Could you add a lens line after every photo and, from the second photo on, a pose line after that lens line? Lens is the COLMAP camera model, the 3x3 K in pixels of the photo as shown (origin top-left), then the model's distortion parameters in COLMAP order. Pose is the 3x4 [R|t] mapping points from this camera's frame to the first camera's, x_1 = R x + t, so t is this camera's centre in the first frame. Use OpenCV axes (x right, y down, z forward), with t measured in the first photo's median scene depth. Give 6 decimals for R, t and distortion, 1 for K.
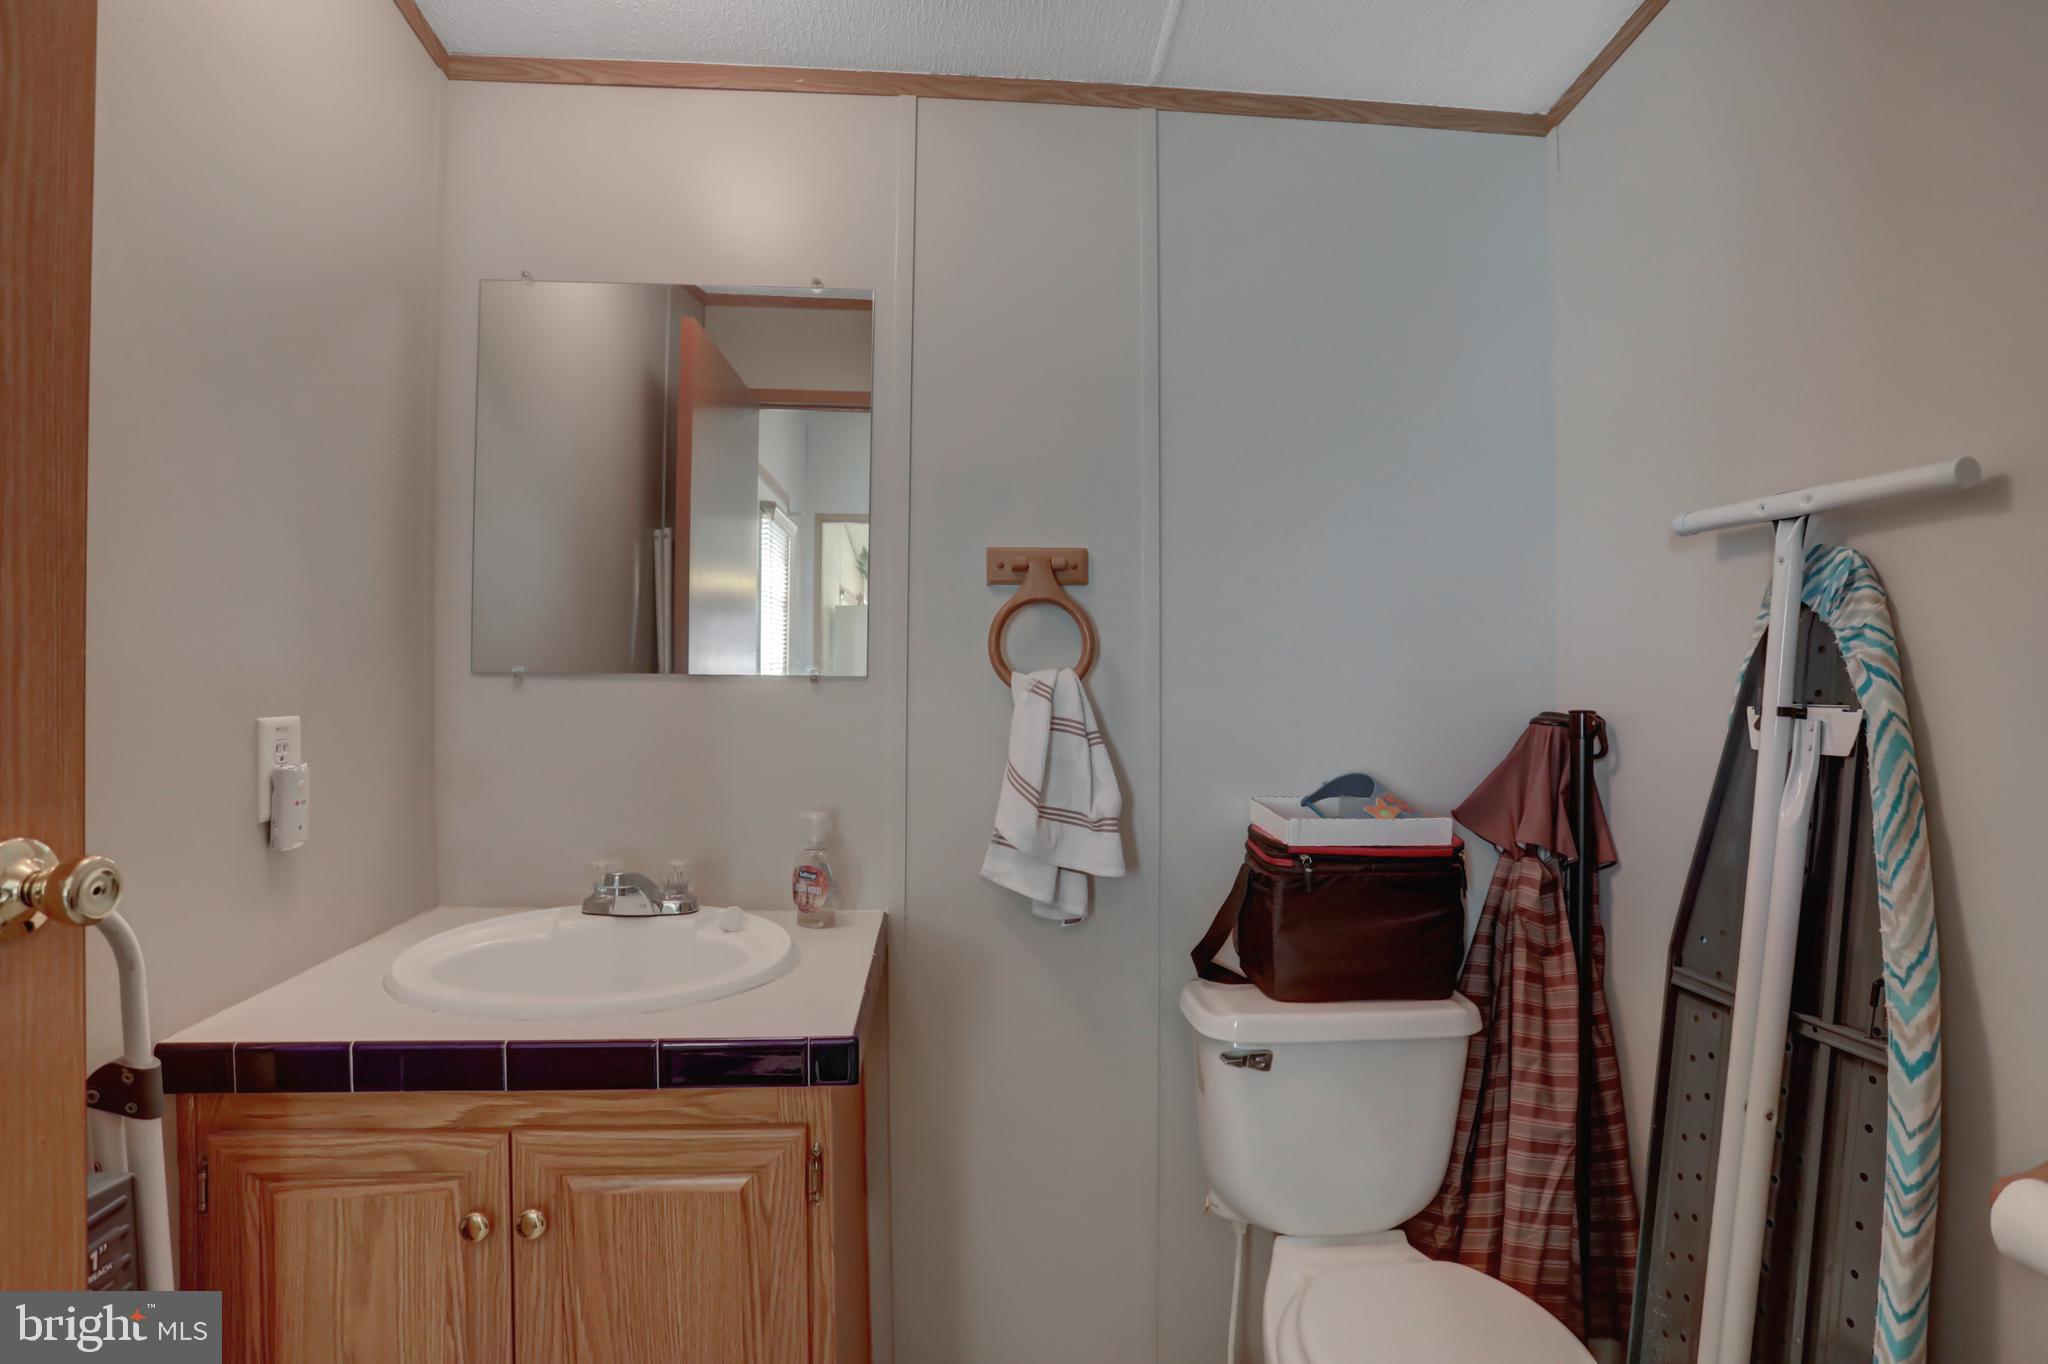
lens RADIAL K [[995.5, 0, 1026.9], [0, 995.5, 682.3], [0, 0, 1]] dist [-0.065874, 0.023818]
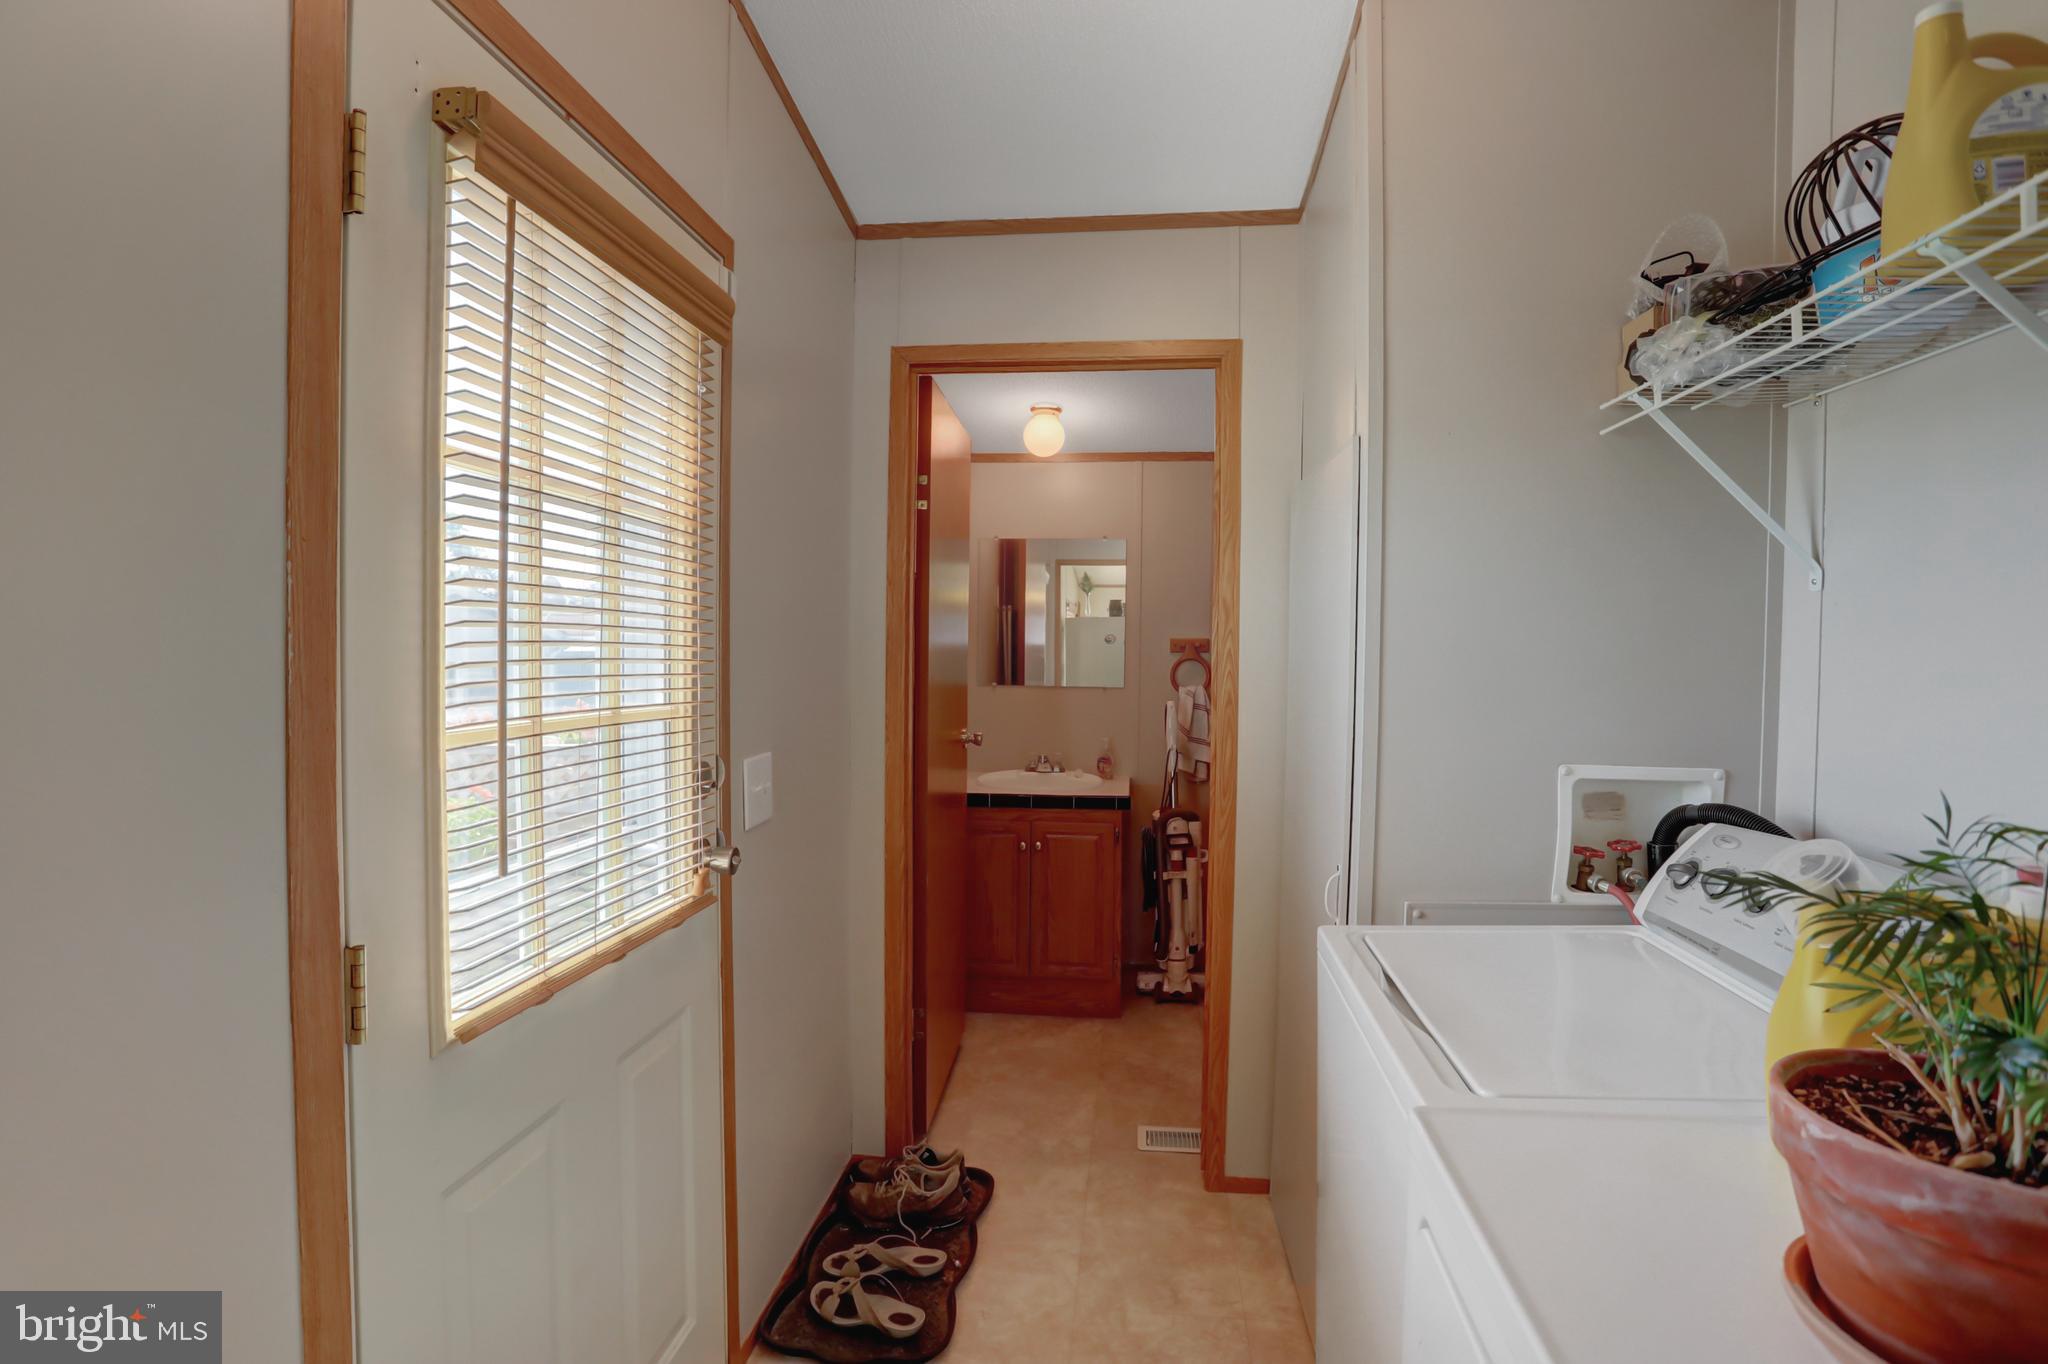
lens RADIAL K [[995.5, 0, 1020.9], [0, 995.5, 681.6], [0, 0, 1]] dist [-0.065874, 0.023818]
pose [[0.979938, 0.003703, -0.199266, 0.099425], [-0.000412, 0.999863, 0.016556, -0.067007], [0.199300, -0.016142, 0.979806, -1.677622]]
